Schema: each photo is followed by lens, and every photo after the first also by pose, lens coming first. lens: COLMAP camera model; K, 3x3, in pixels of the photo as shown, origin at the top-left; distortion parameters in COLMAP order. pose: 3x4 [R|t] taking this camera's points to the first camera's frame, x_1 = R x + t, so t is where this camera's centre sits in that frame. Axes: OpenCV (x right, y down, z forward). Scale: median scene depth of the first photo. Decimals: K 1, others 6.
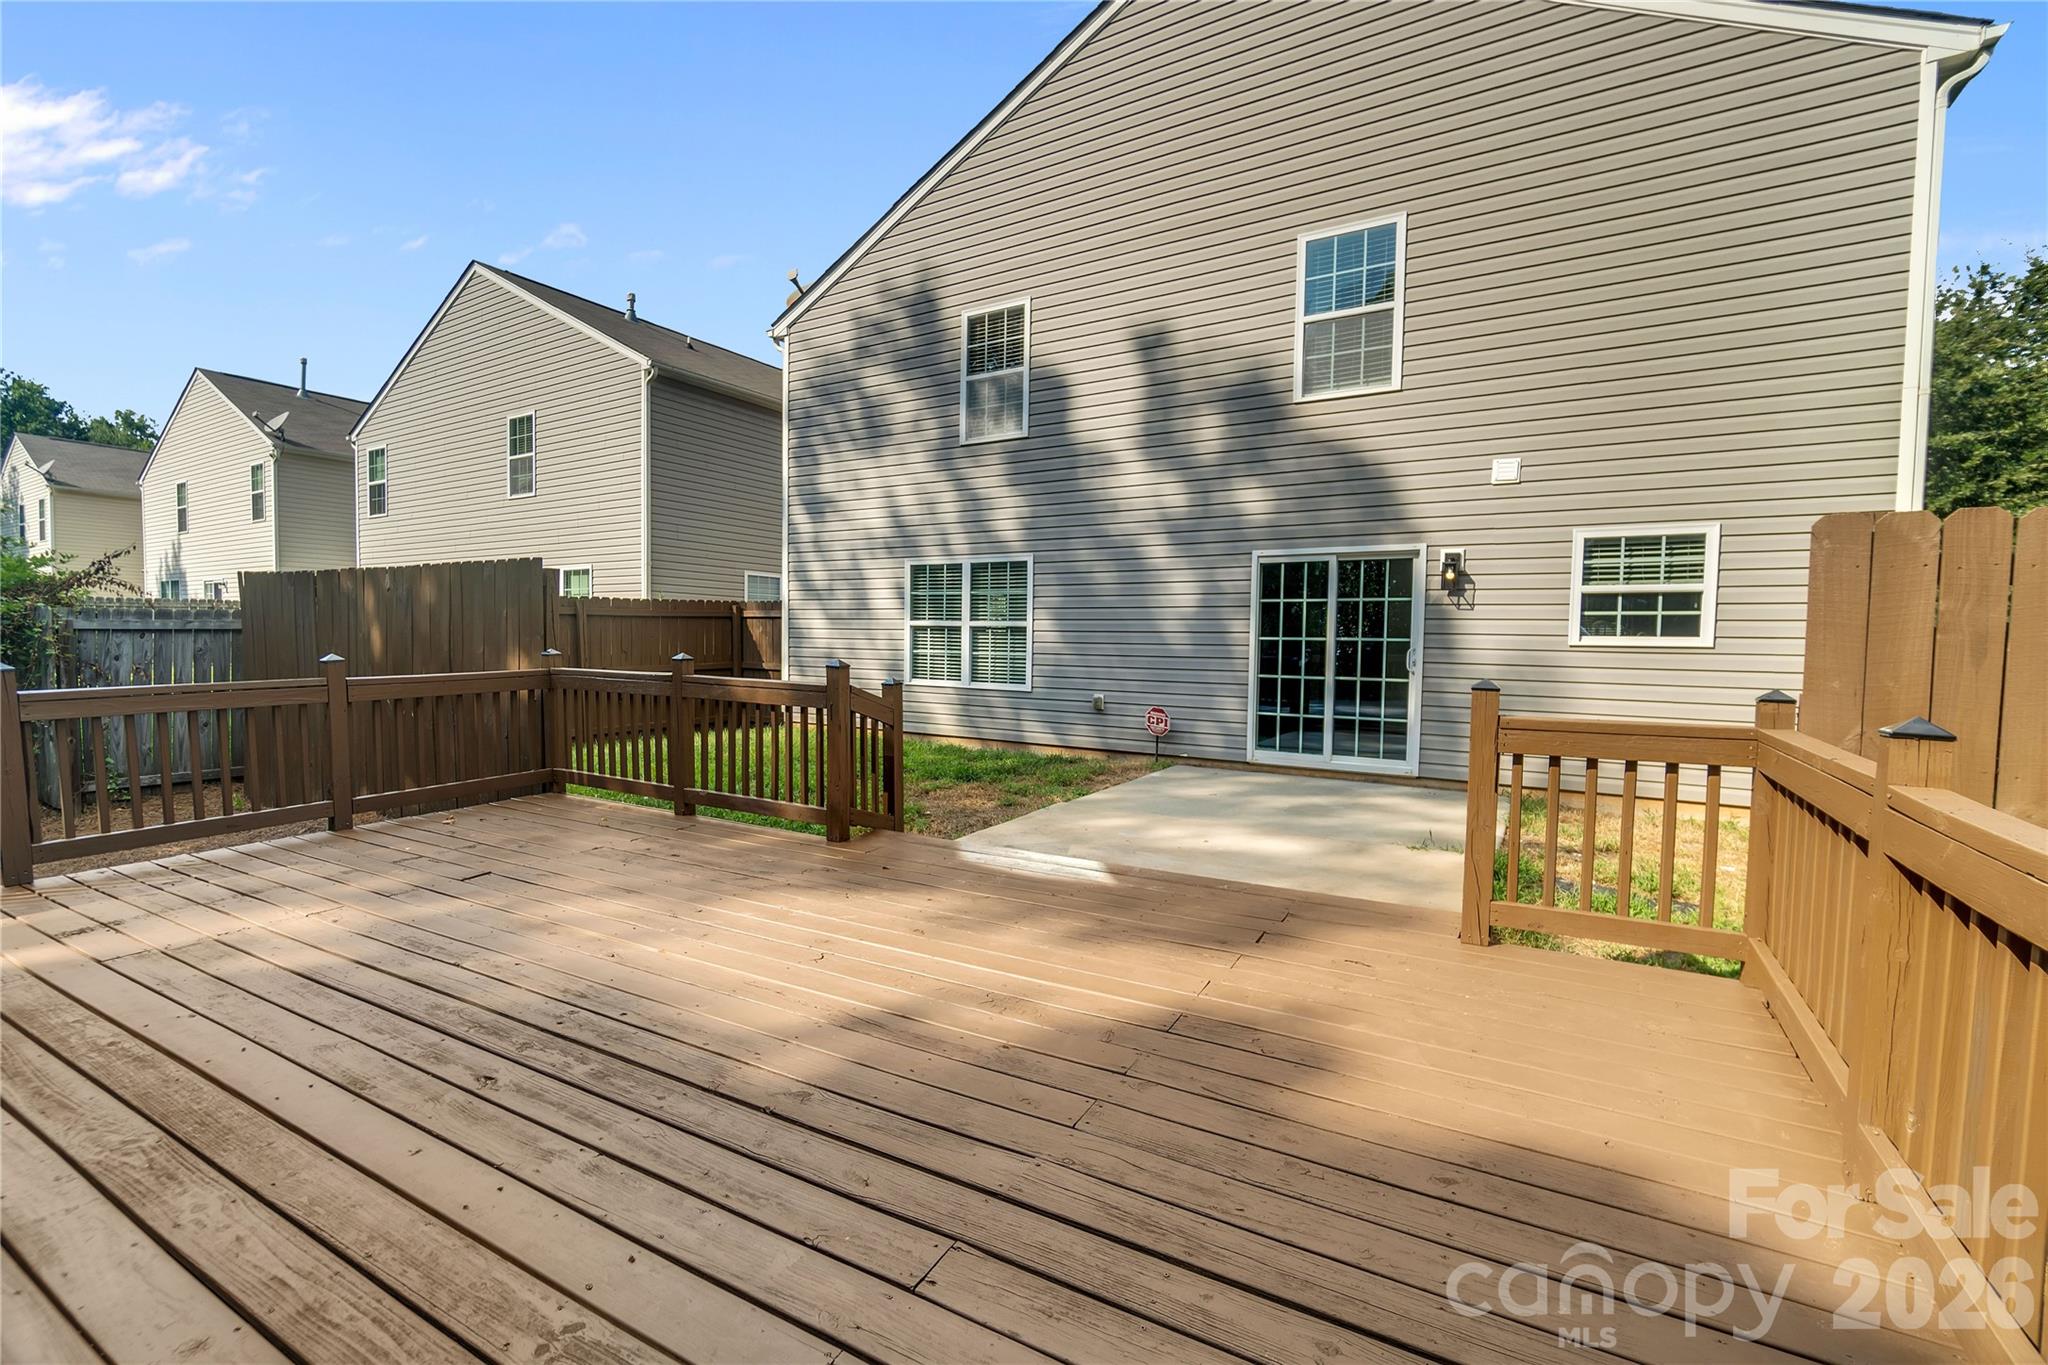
lens RADIAL K [[878.0, 0, 1024.0], [0, 878.0, 682.5], [0, 0, 1]] dist [-0.008626, -0.000596]
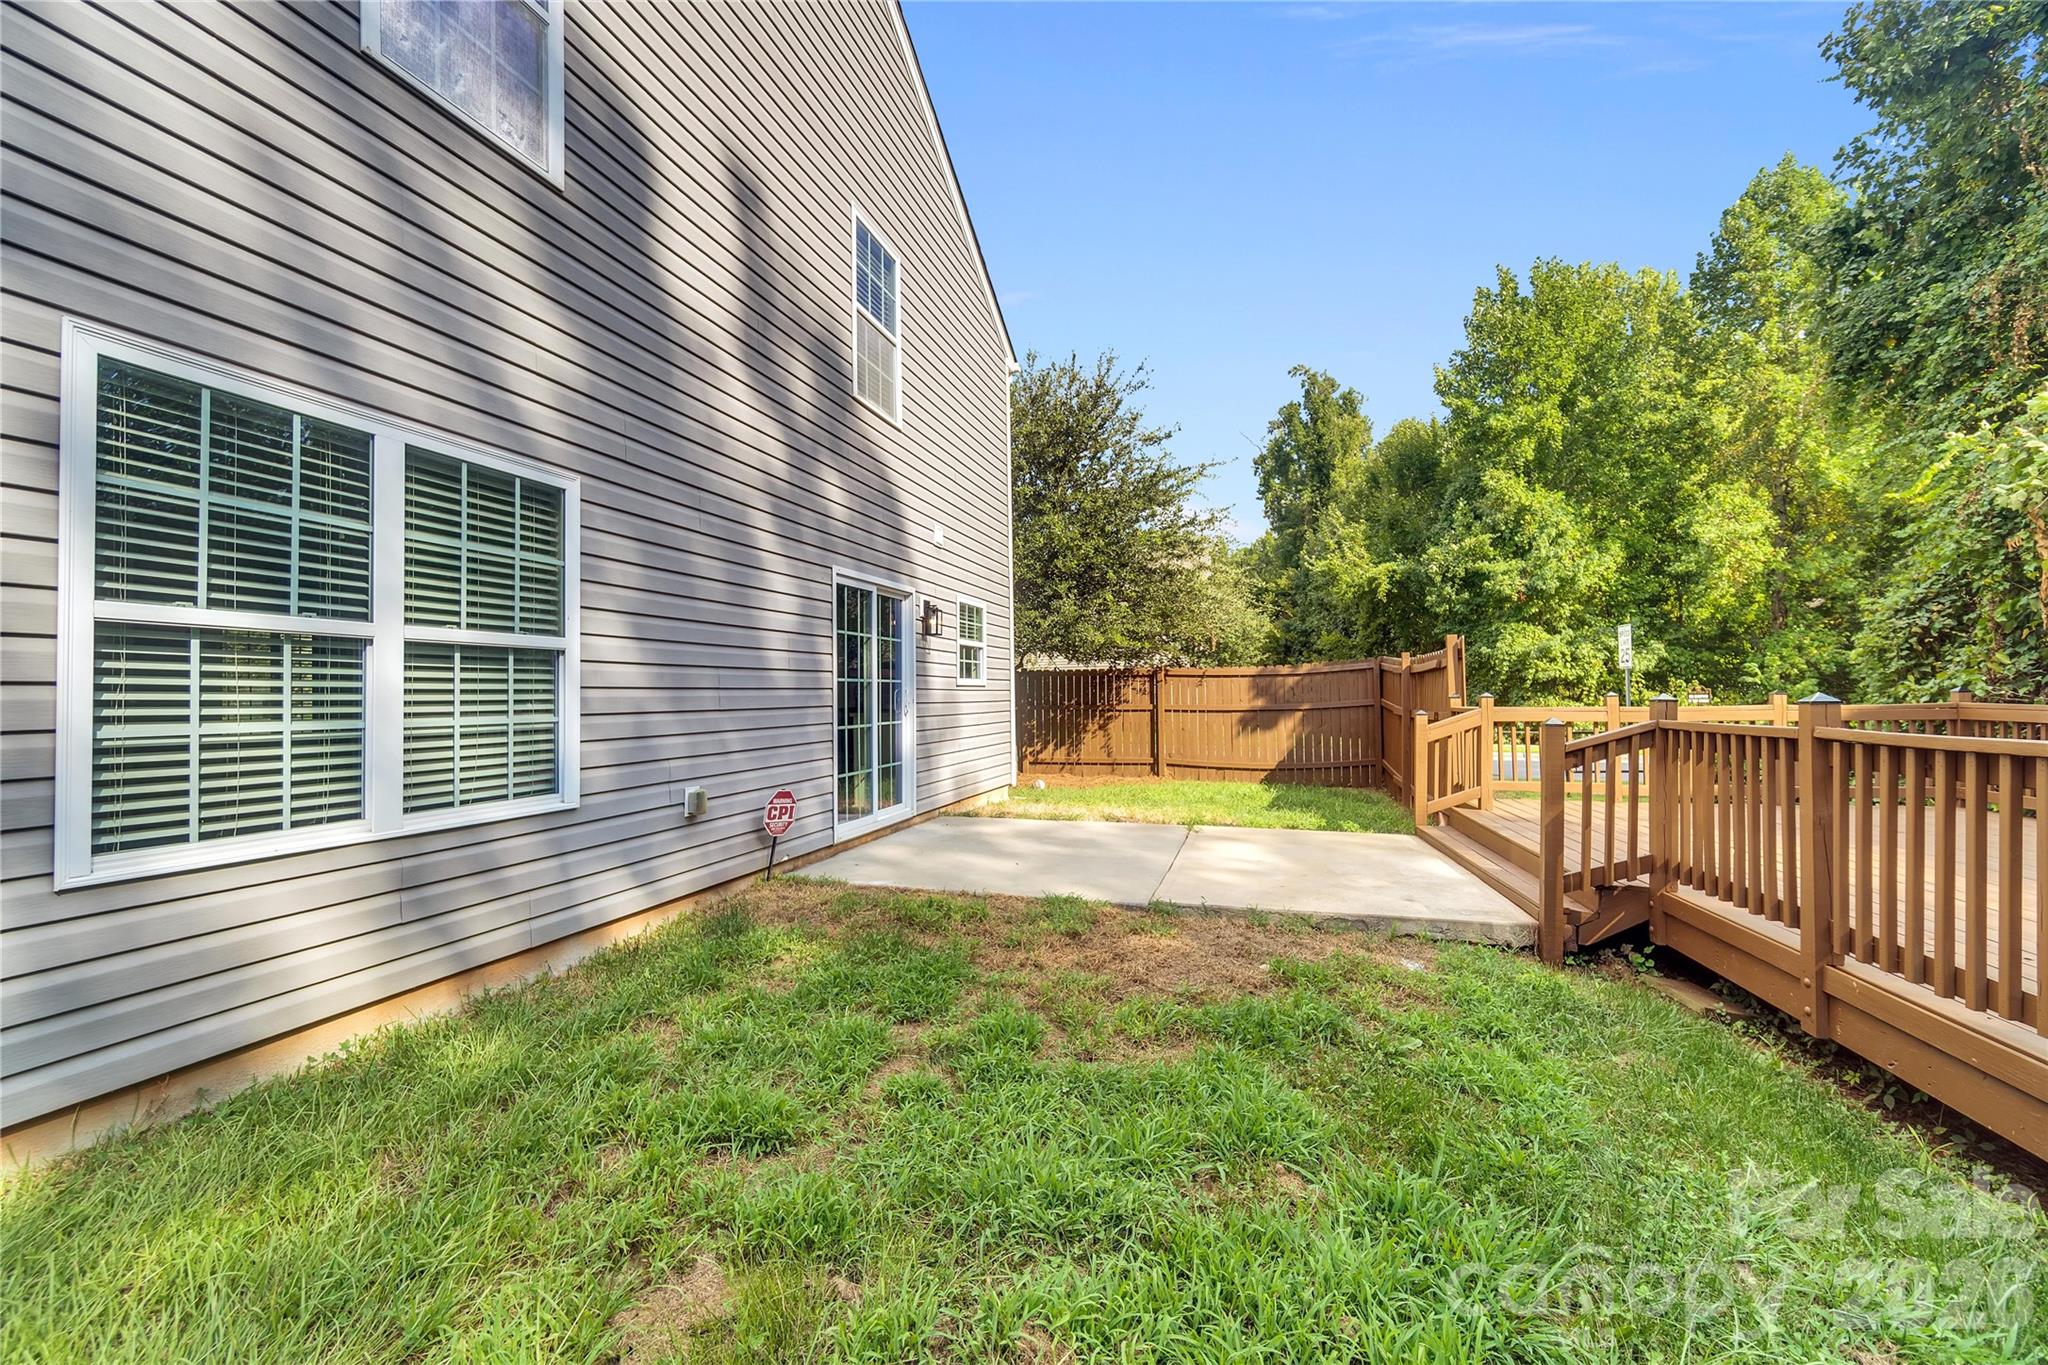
lens RADIAL K [[878.0, 0, 1024.0], [0, 878.0, 682.5], [0, 0, 1]] dist [-0.008626, -0.000596]
pose [[-0.267154, -0.004538, 0.963643, -0.492500], [0.043100, 0.998932, 0.016652, -0.050999], [-0.962690, 0.045981, -0.266673, 0.996836]]
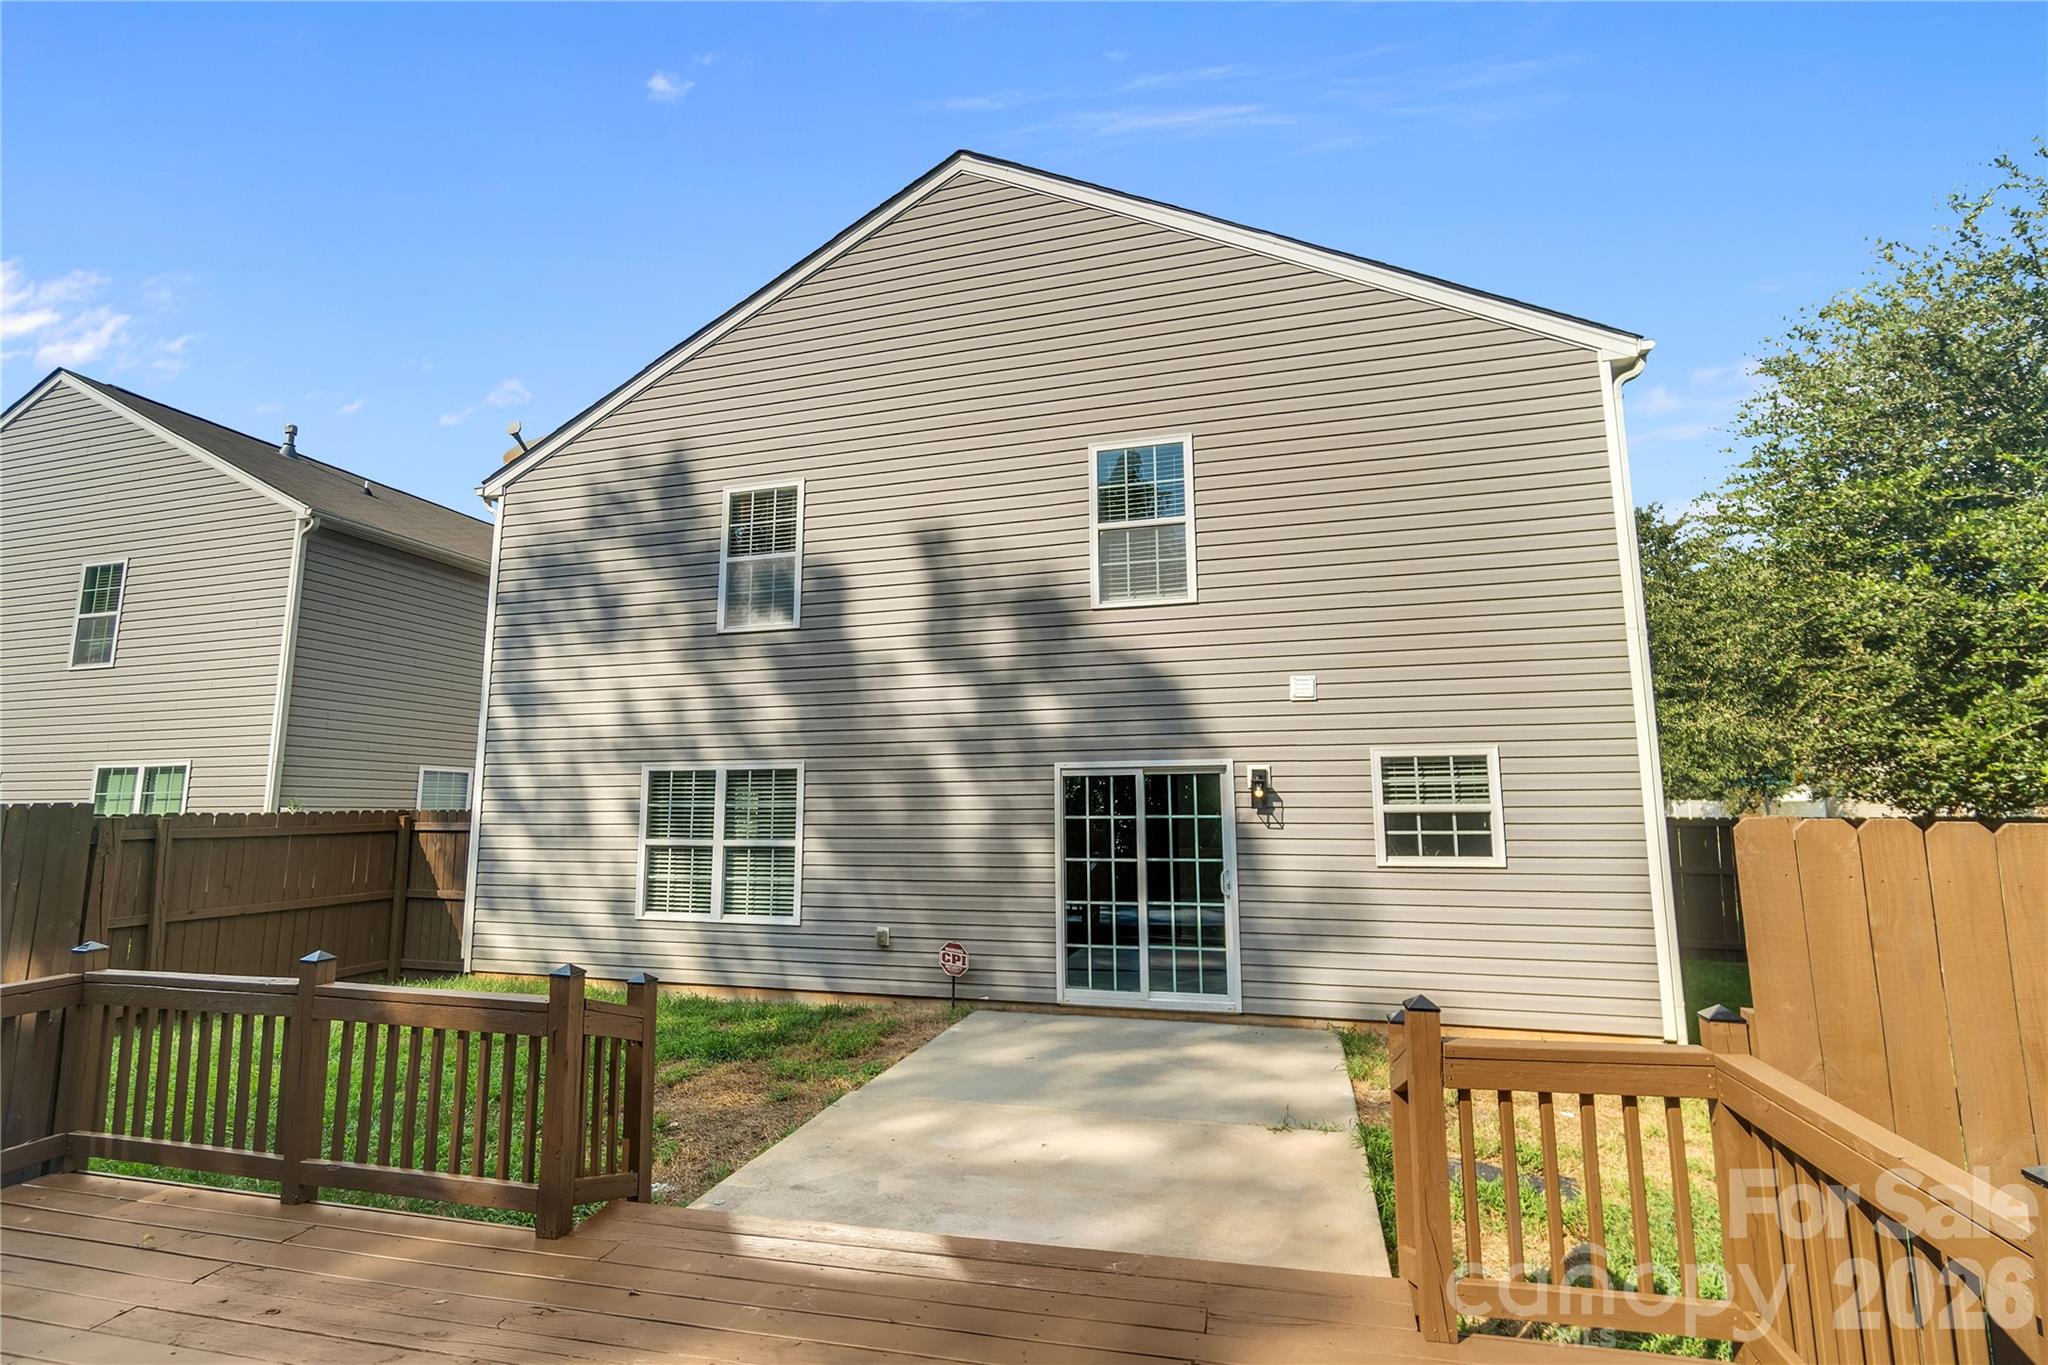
lens RADIAL K [[927.4, 0, 1024.0], [0, 927.4, 682.5], [0, 0, 1]] dist [-0.009960, 0.000735]
pose [[0.962182, 0.018956, 0.271749, -0.033402], [0.031439, 0.983182, -0.179900, -0.056884], [-0.270589, 0.181640, 0.945404, 0.074570]]
